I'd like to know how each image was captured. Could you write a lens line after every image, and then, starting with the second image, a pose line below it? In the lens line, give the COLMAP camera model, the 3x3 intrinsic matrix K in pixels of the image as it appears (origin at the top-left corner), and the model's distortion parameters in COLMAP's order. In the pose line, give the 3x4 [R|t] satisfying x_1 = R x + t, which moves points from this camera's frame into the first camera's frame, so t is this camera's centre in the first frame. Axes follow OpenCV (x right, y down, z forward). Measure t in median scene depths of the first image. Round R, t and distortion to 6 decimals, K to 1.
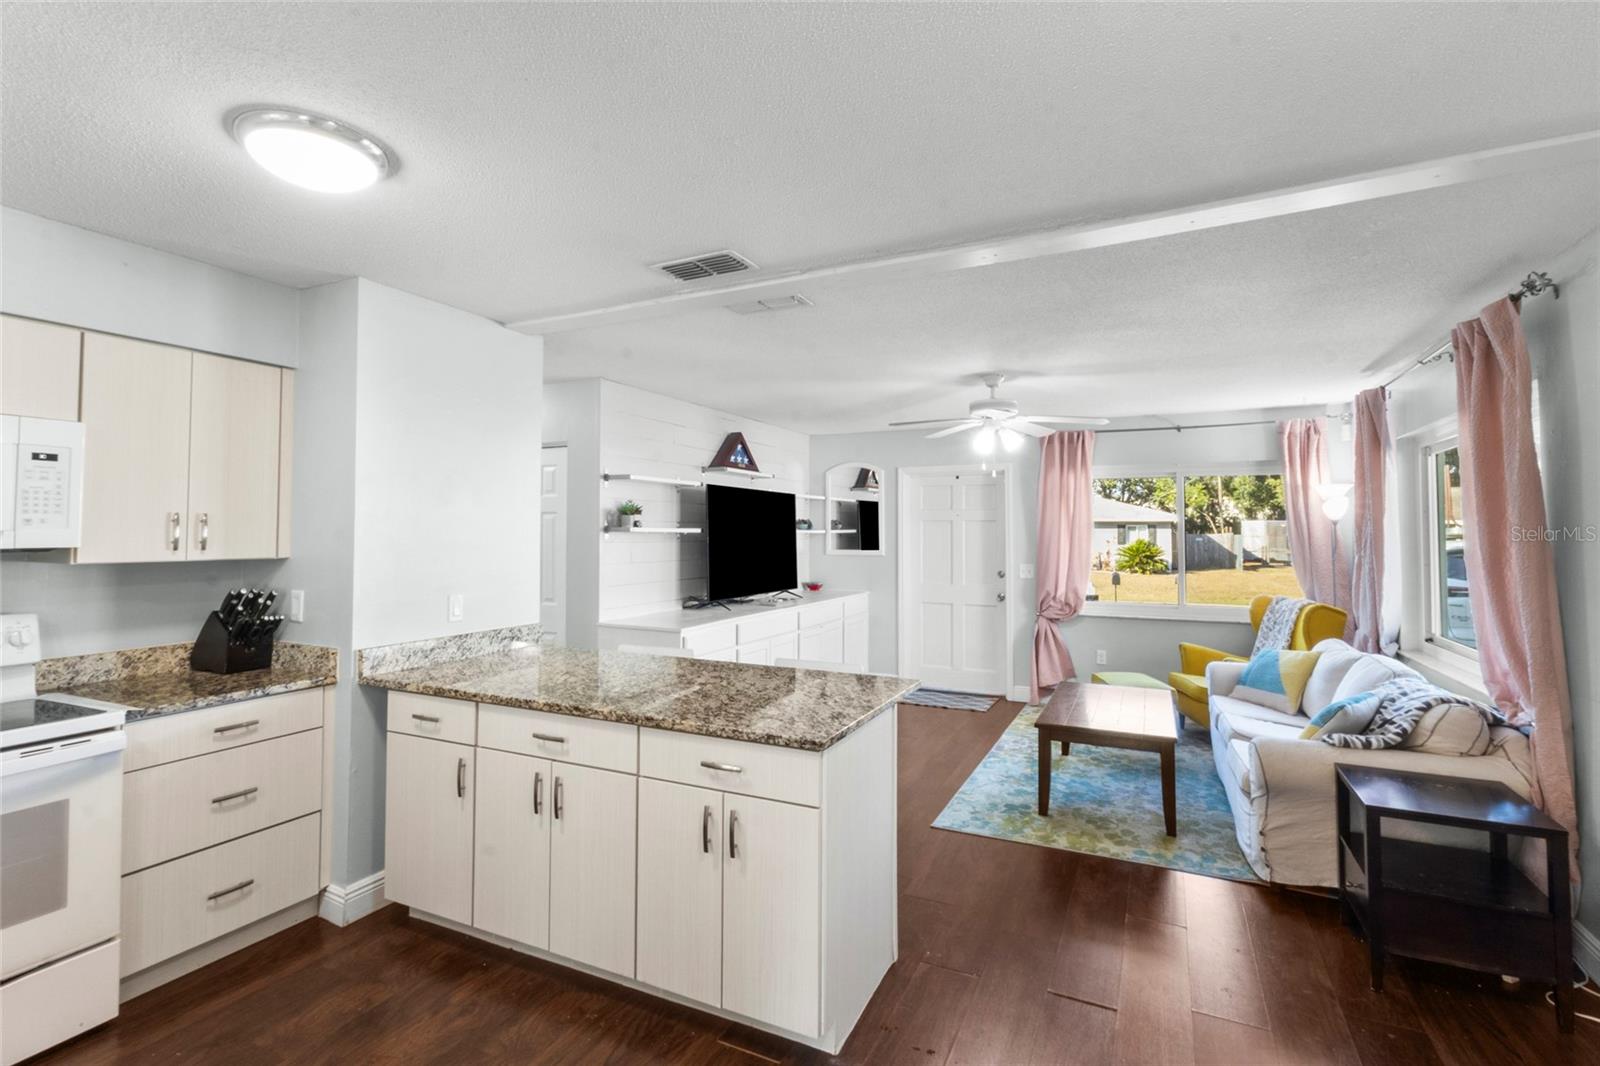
lens RADIAL K [[733.6, 0, 799.4], [0, 733.6, 522.9], [0, 0, 1]] dist [0.002610, 0.001020]
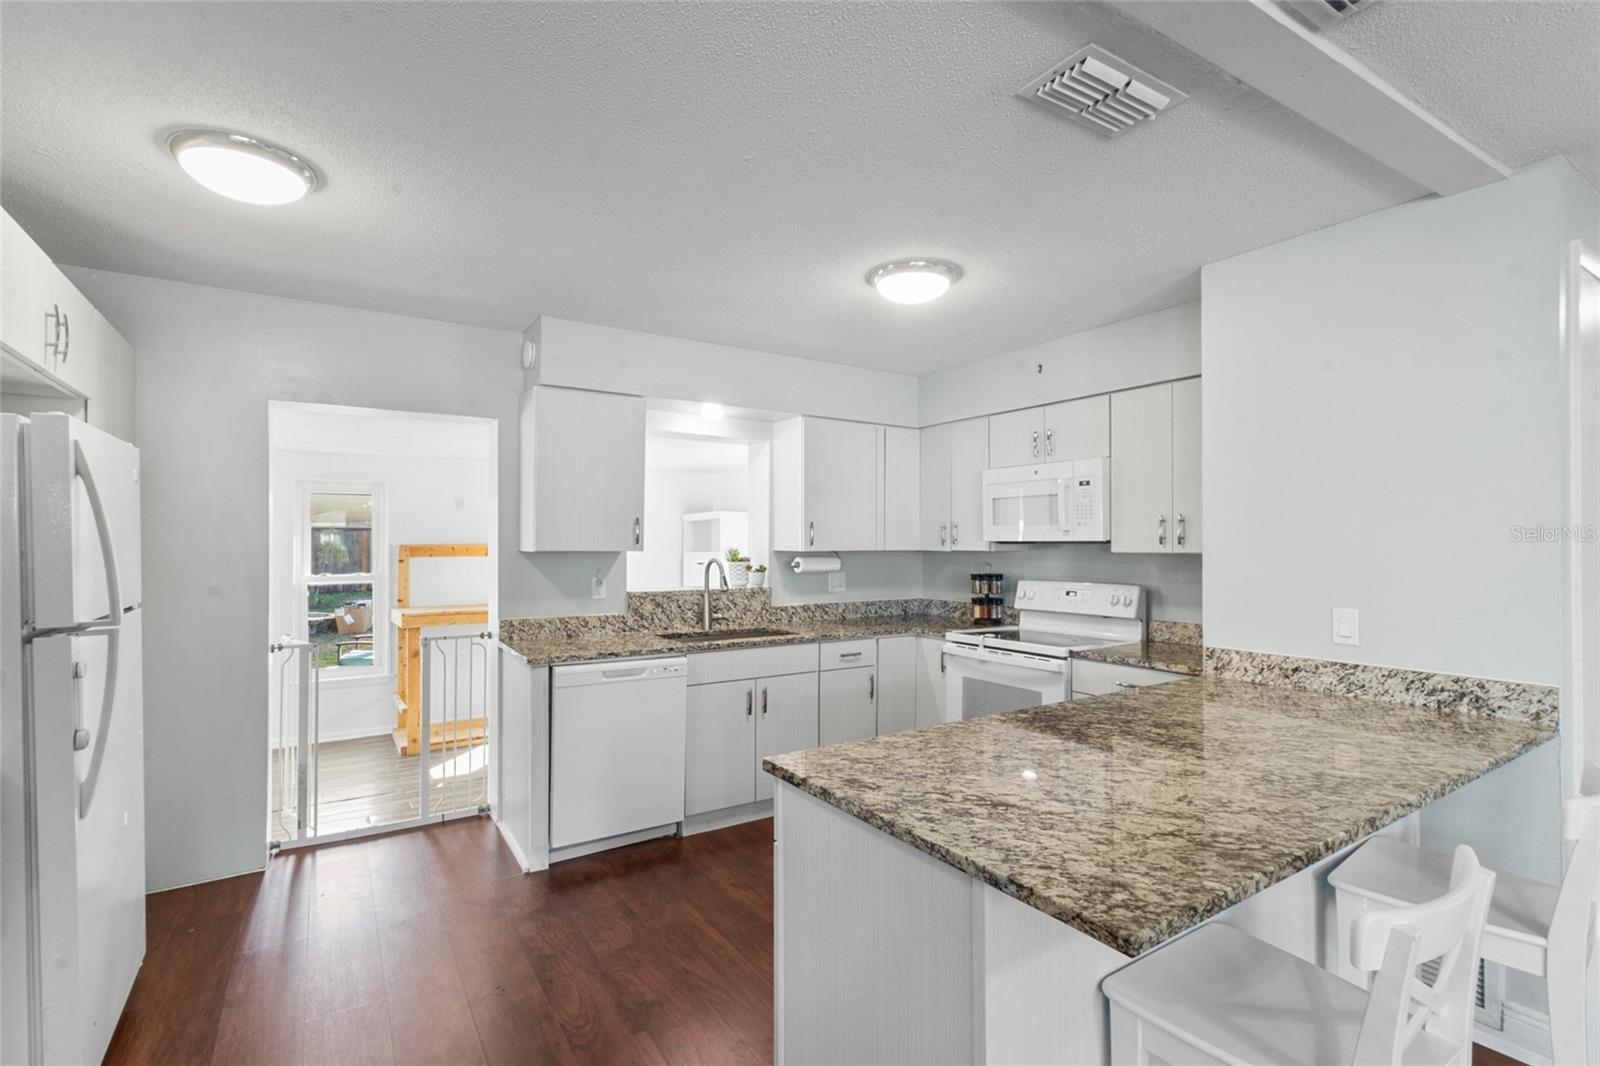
lens RADIAL K [[759.5, 0, 800.0], [0, 759.5, 533.0], [0, 0, 1]] dist [0.003204, 0.000525]
pose [[-0.531206, -0.014559, -0.847117, 0.306126], [0.010280, 0.999668, -0.023628, 0.022262], [0.847180, -0.021260, -0.530880, 0.606582]]
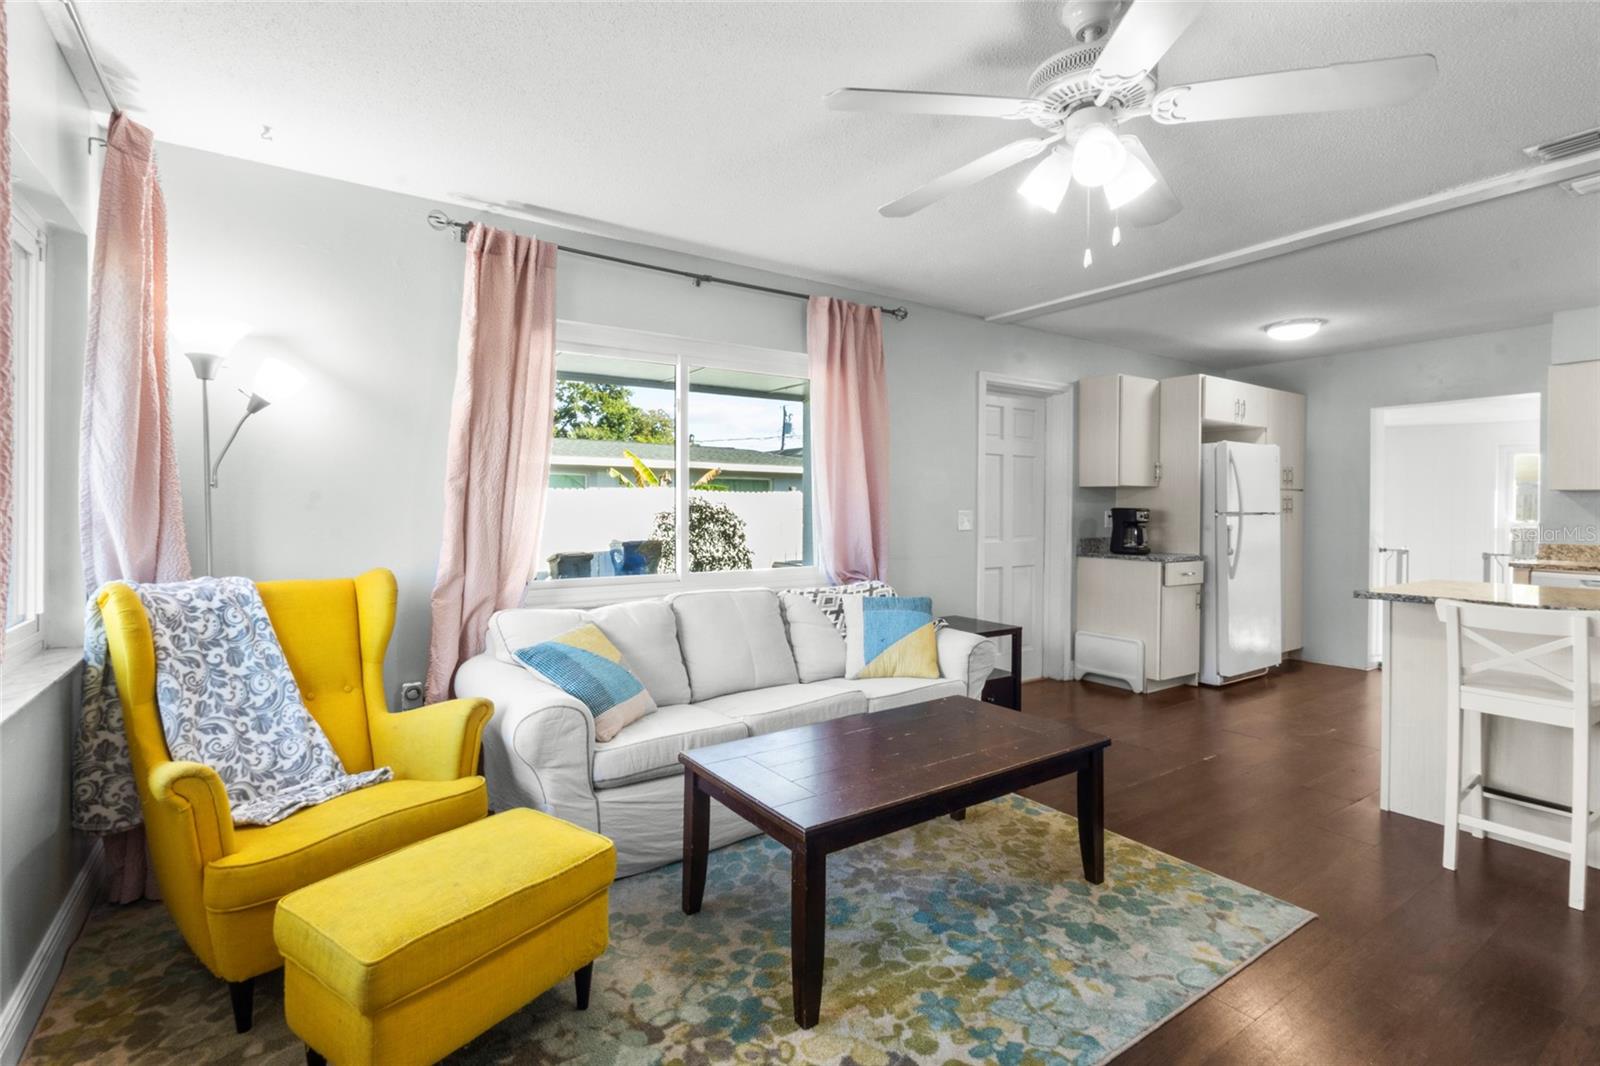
lens RADIAL K [[733.6, 0, 799.4], [0, 733.6, 522.9], [0, 0, 1]] dist [0.002610, 0.001020]
pose [[-0.867774, -0.019210, 0.496588, 0.193545], [-0.017122, 0.999815, 0.008755, 0.070099], [-0.496664, -0.000905, -0.867942, 1.322566]]
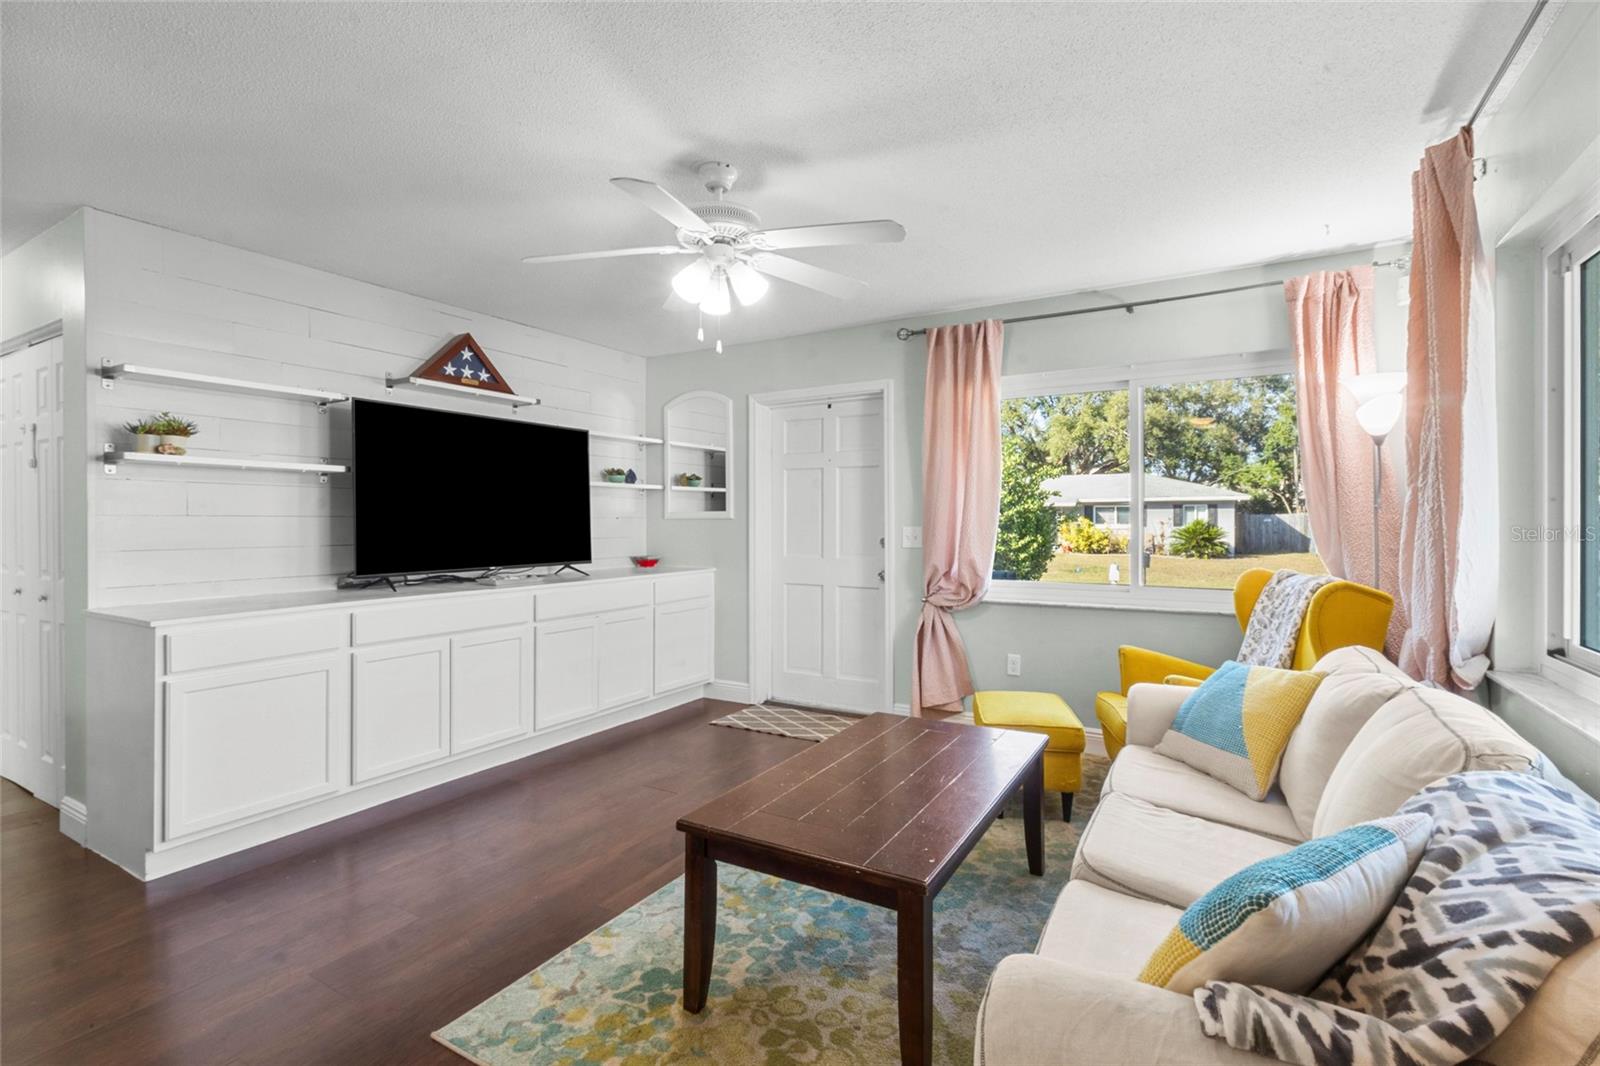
lens RADIAL K [[732.5, 0, 800.0], [0, 732.5, 533.0], [0, 0, 1]] dist [0.011079, -0.005014]
pose [[0.996747, -0.004088, -0.080485, 0.349361], [0.006548, 0.999519, 0.030319, 0.054733], [0.080323, -0.030747, 0.996295, 0.419352]]
